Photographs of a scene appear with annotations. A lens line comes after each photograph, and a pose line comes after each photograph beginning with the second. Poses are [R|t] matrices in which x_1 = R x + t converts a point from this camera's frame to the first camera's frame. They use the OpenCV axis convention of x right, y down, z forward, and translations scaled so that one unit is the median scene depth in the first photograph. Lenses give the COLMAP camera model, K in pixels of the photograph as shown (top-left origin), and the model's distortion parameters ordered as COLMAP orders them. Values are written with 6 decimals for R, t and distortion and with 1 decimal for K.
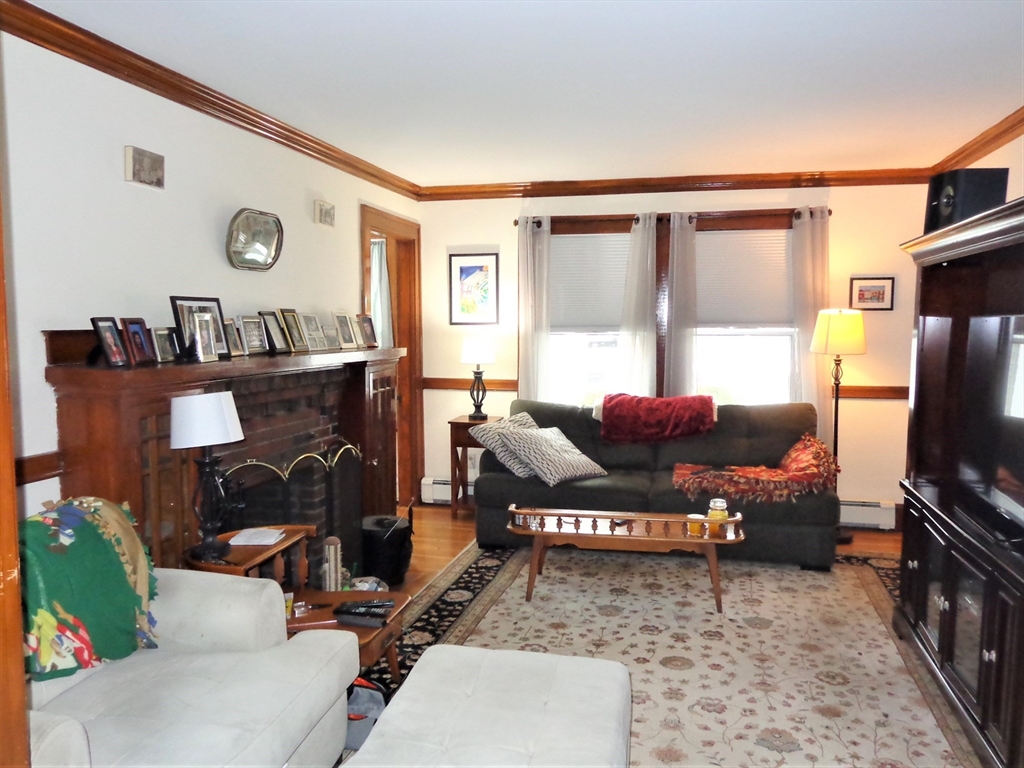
lens RADIAL K [[783.2, 0, 514.0], [0, 783.2, 379.7], [0, 0, 1]] dist [0.003236, 0.007723]
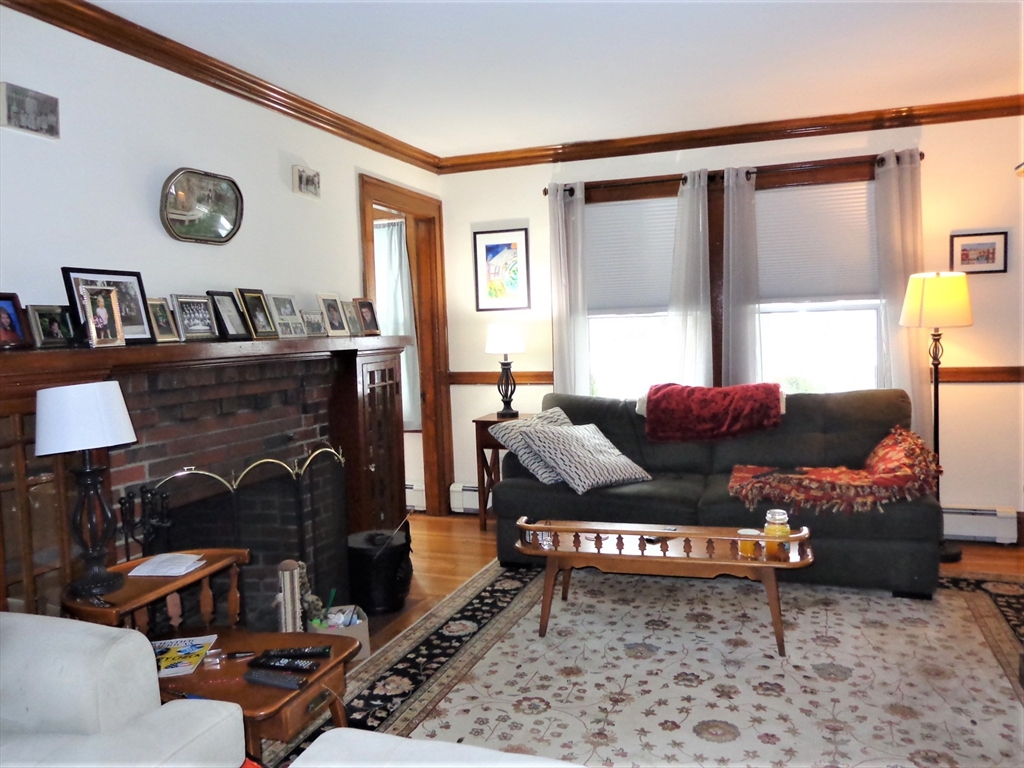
lens RADIAL K [[783.2, 0, 514.0], [0, 783.2, 379.7], [0, 0, 1]] dist [0.003236, 0.007723]
pose [[0.993673, -0.024037, -0.109708, 0.078338], [0.023699, 0.999710, -0.004380, 0.016826], [0.109781, 0.001753, 0.993954, 0.169792]]
